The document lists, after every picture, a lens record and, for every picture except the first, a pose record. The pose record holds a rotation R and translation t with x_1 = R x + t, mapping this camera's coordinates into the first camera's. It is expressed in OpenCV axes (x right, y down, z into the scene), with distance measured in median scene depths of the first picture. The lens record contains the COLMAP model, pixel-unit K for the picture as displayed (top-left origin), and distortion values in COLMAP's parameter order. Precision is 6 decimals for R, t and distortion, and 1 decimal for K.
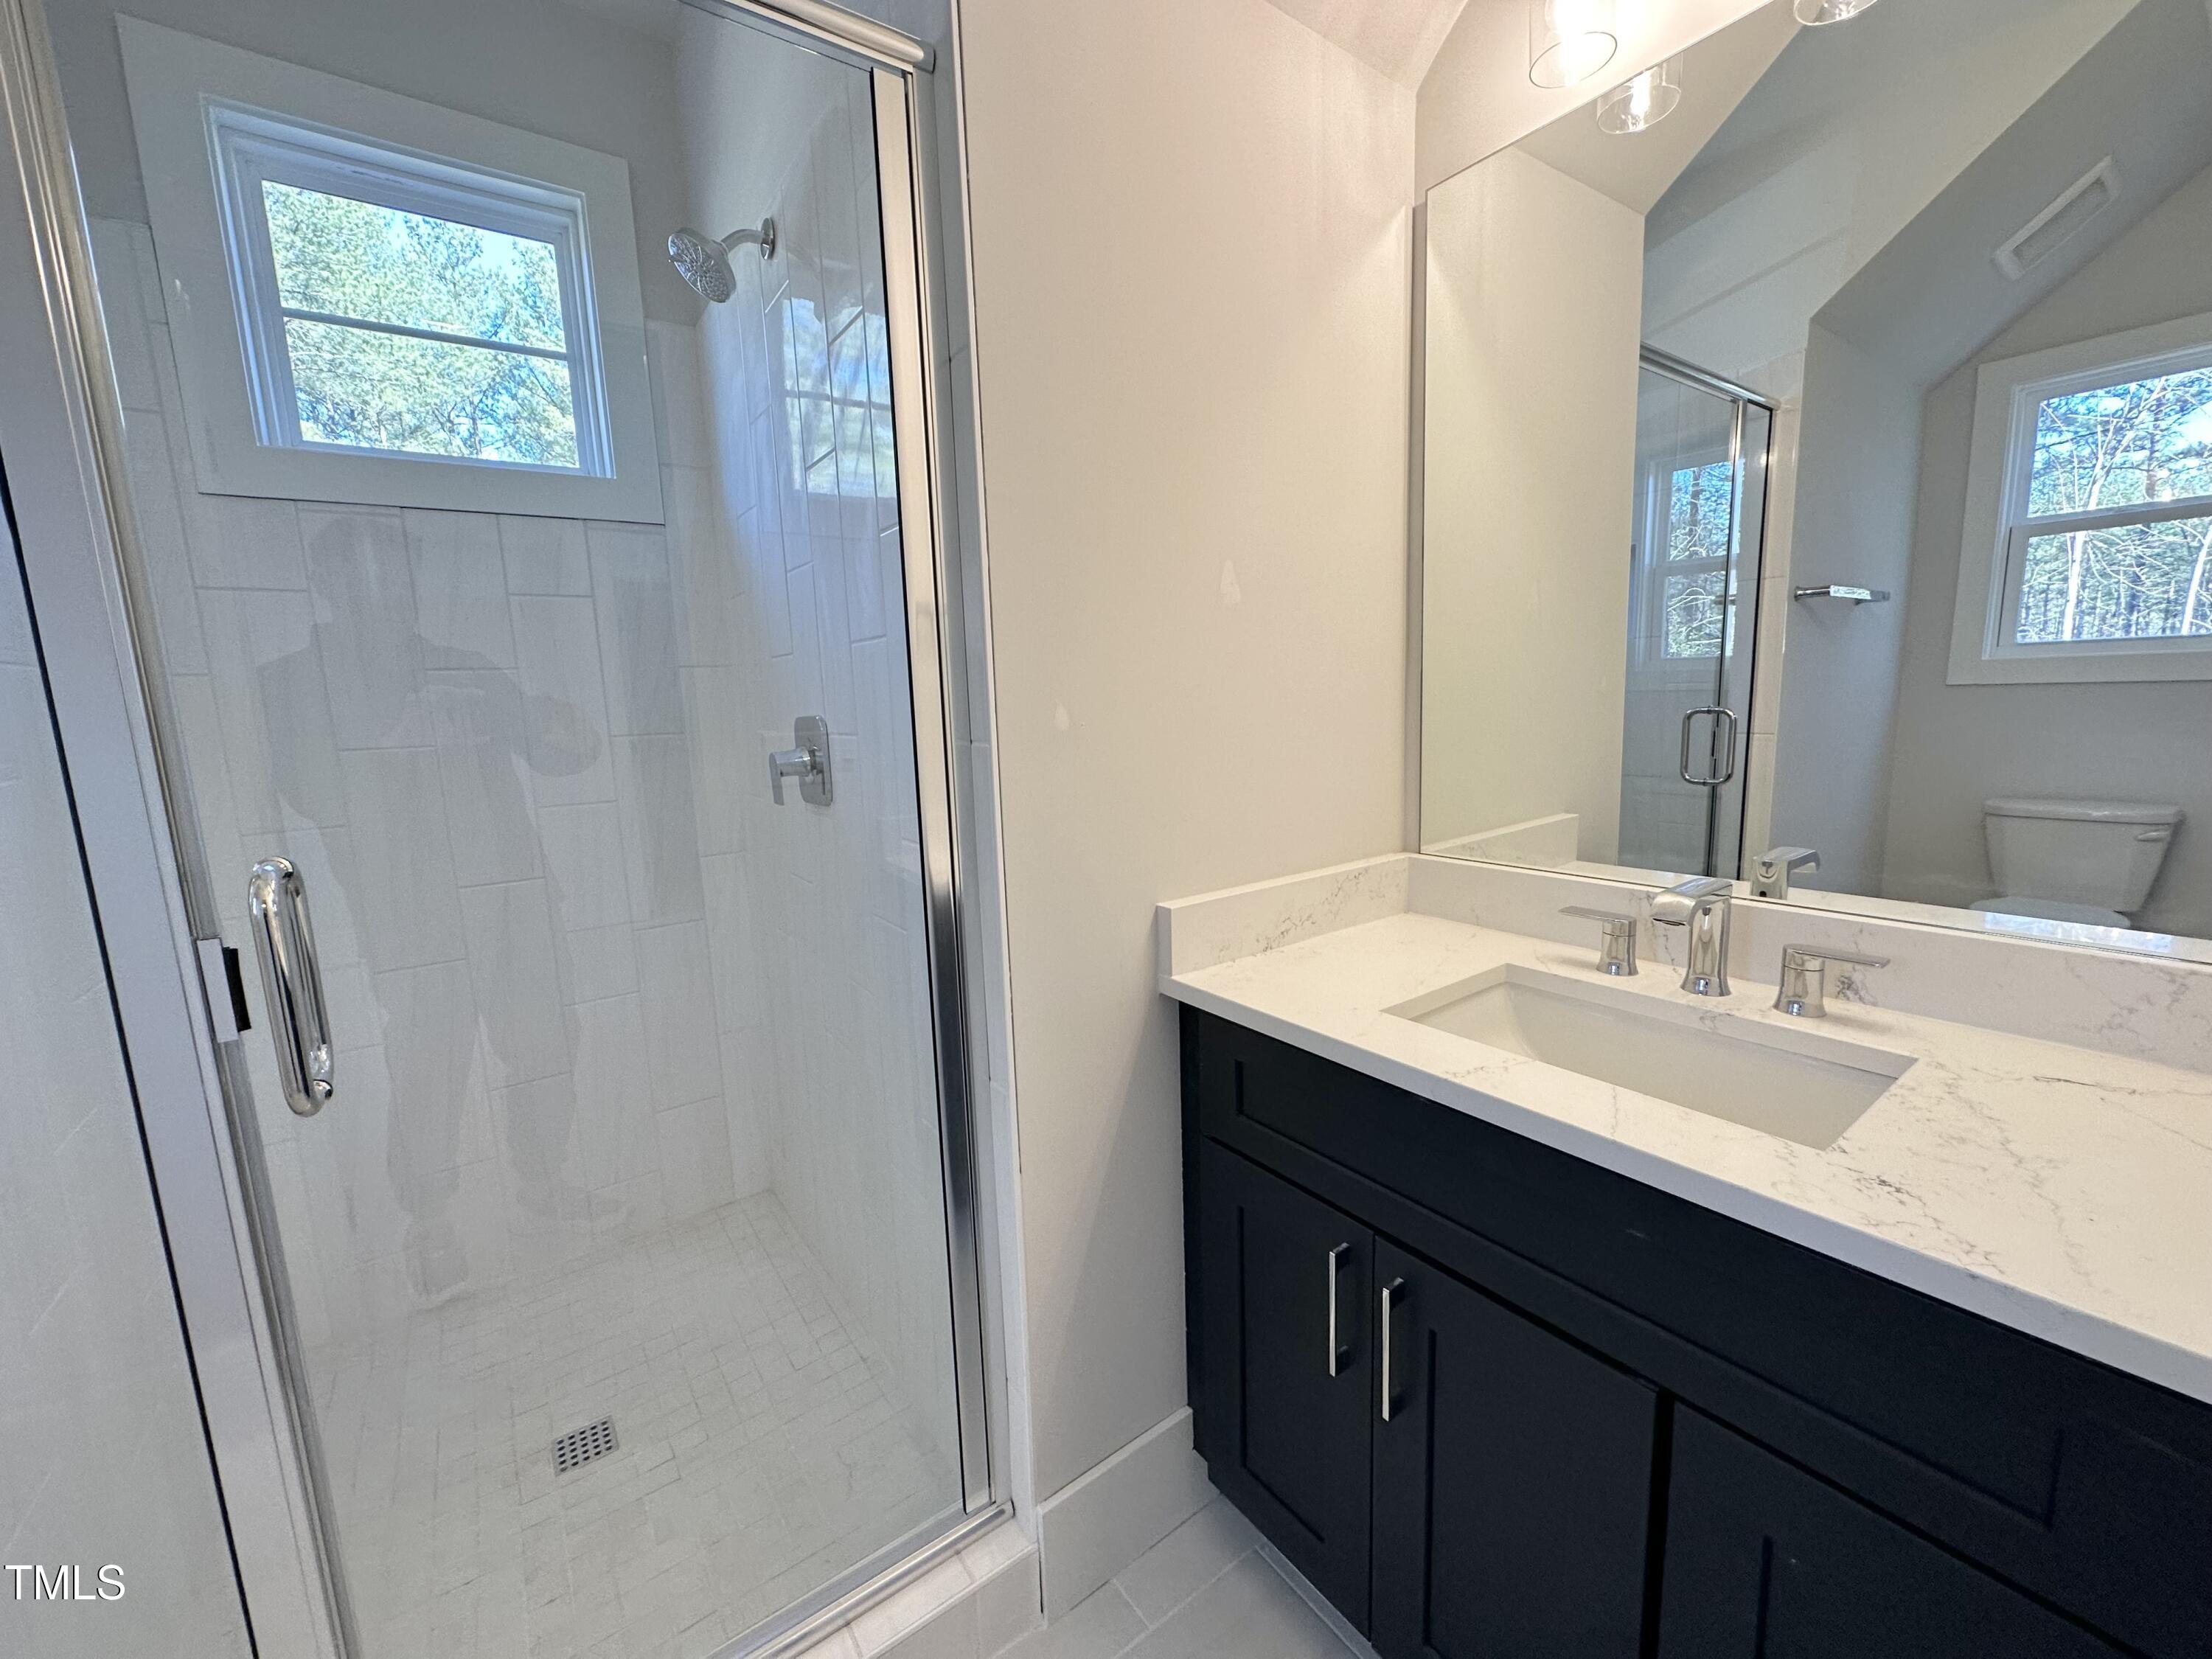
lens RADIAL K [[889.1, 0, 1106.4], [0, 889.1, 821.4], [0, 0, 1]] dist [-0.001258, 0.000003]
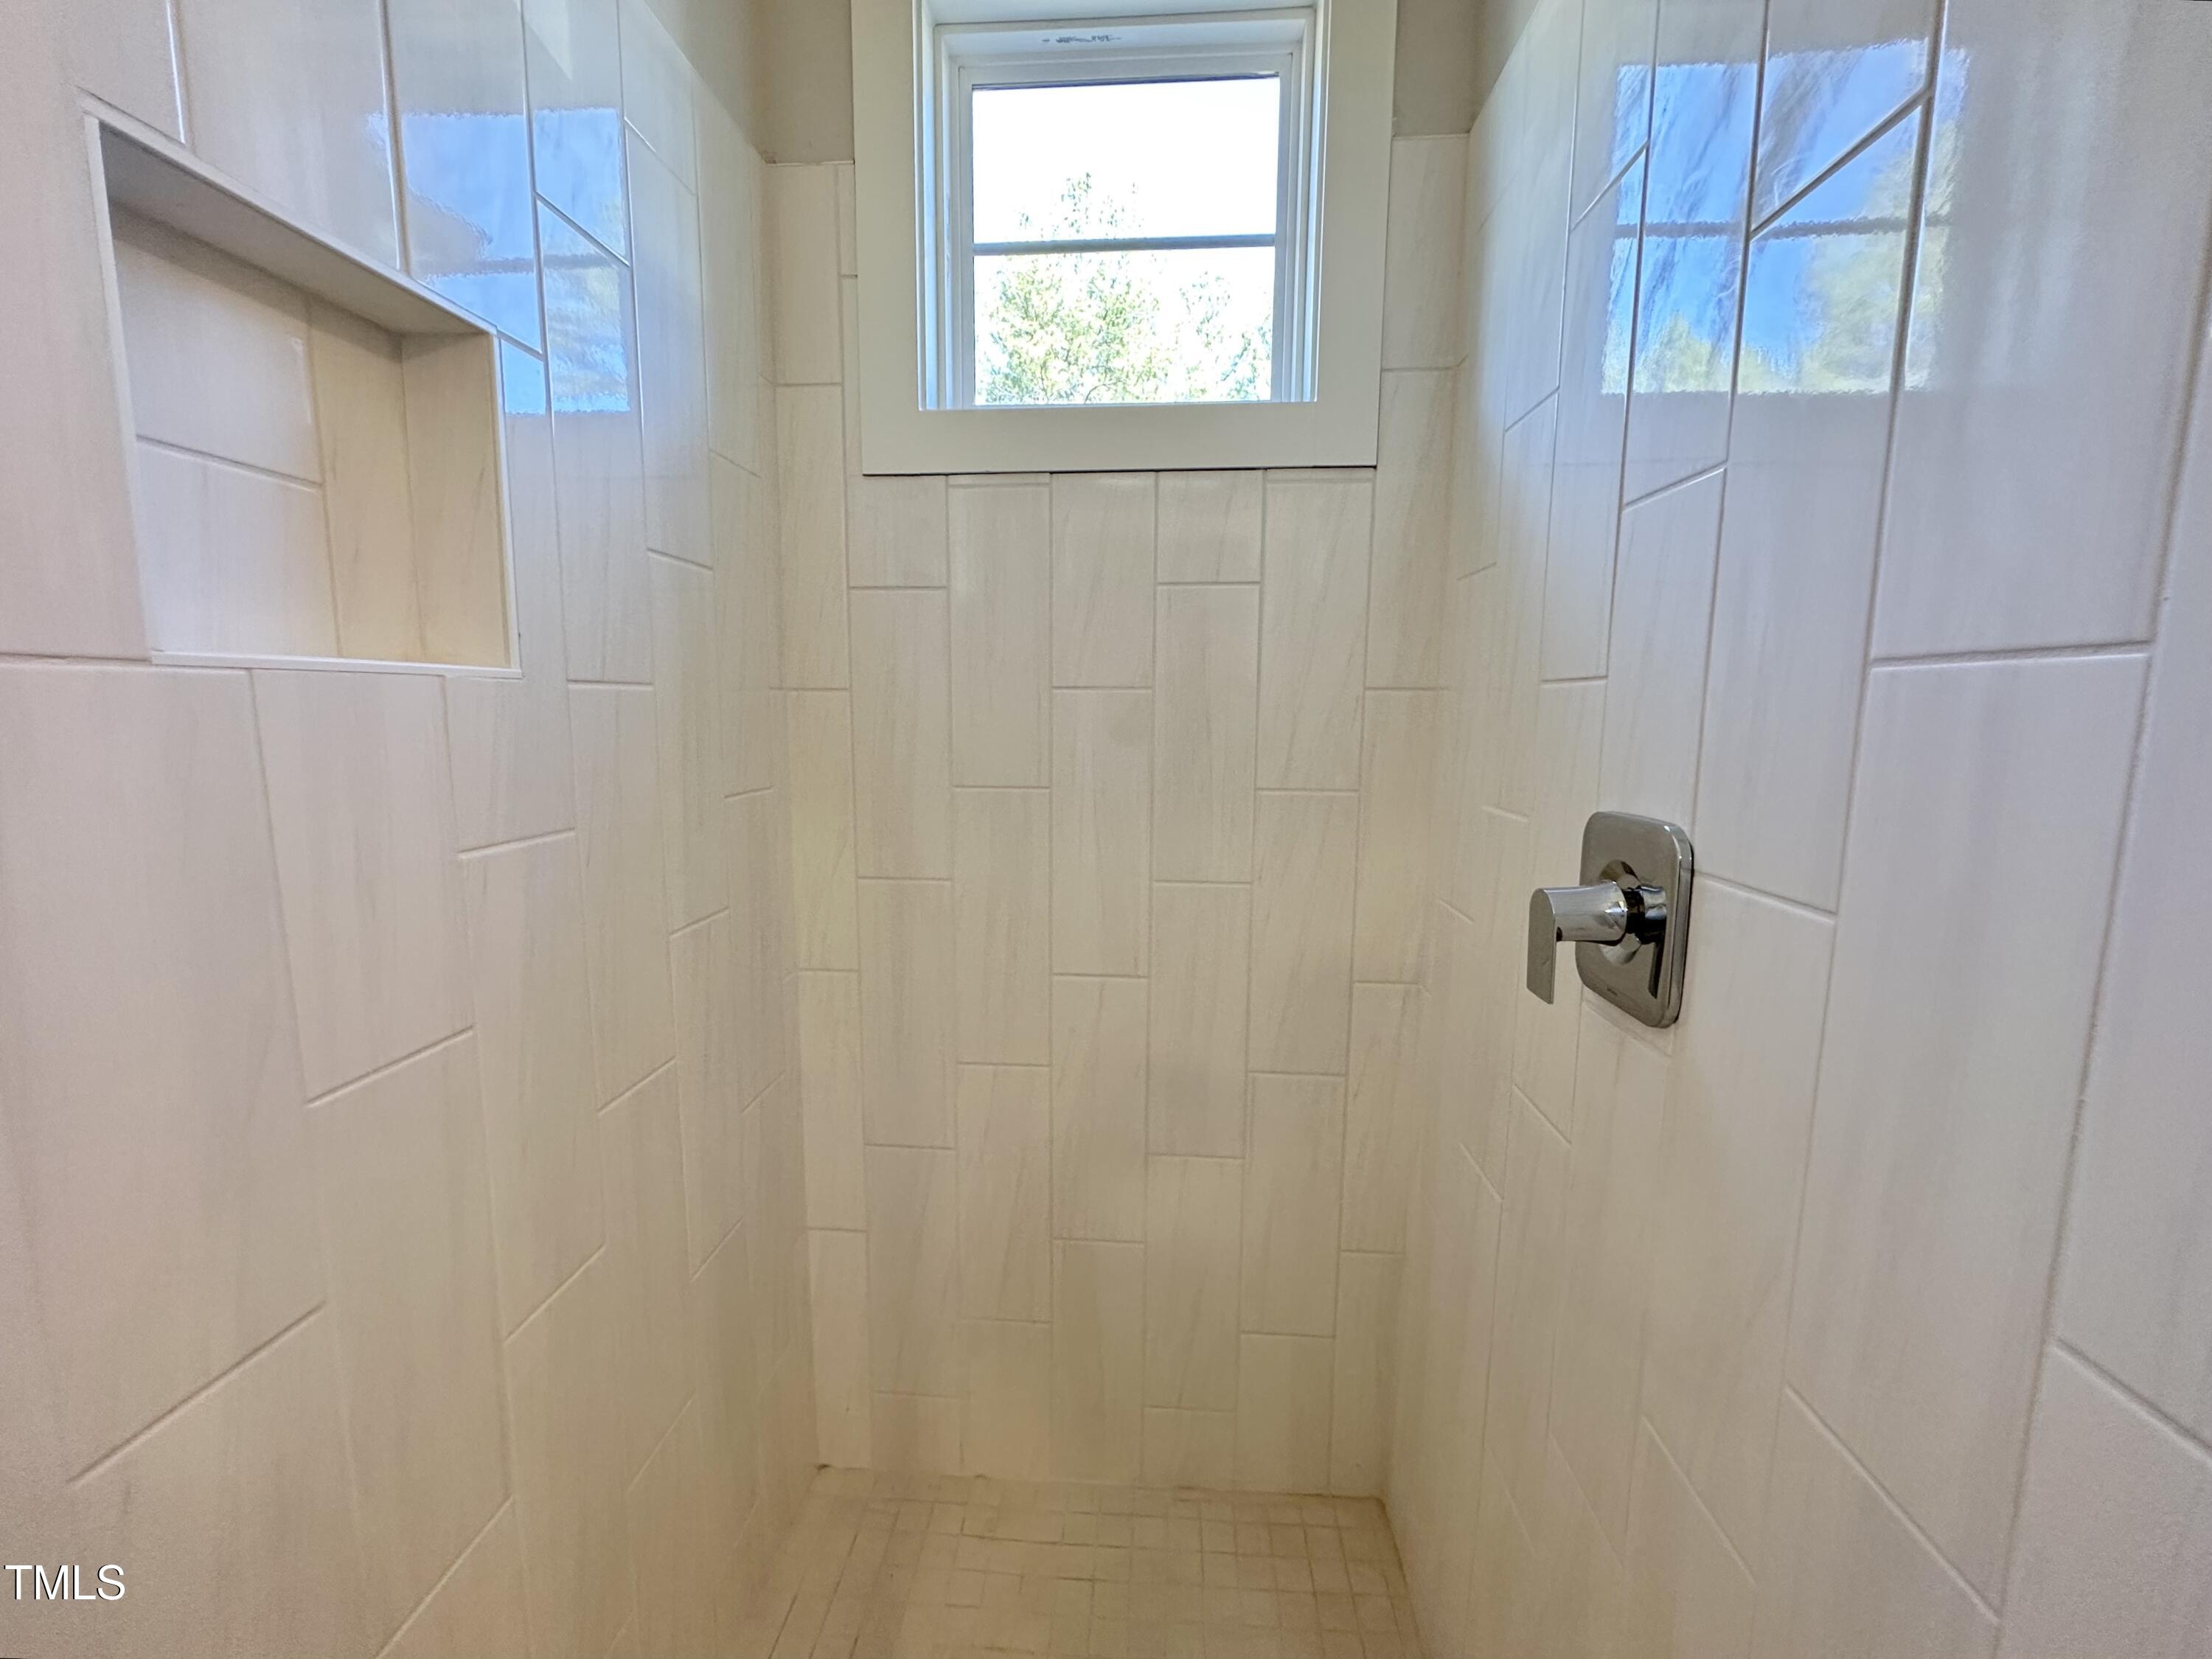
lens RADIAL K [[889.1, 0, 1110.5], [0, 889.1, 823.9], [0, 0, 1]] dist [-0.001258, 0.000003]
pose [[0.767138, 0.123820, -0.629418, -0.218918], [-0.129275, 0.990904, 0.037371, -0.082165], [0.628321, 0.052700, 0.776167, 0.416267]]
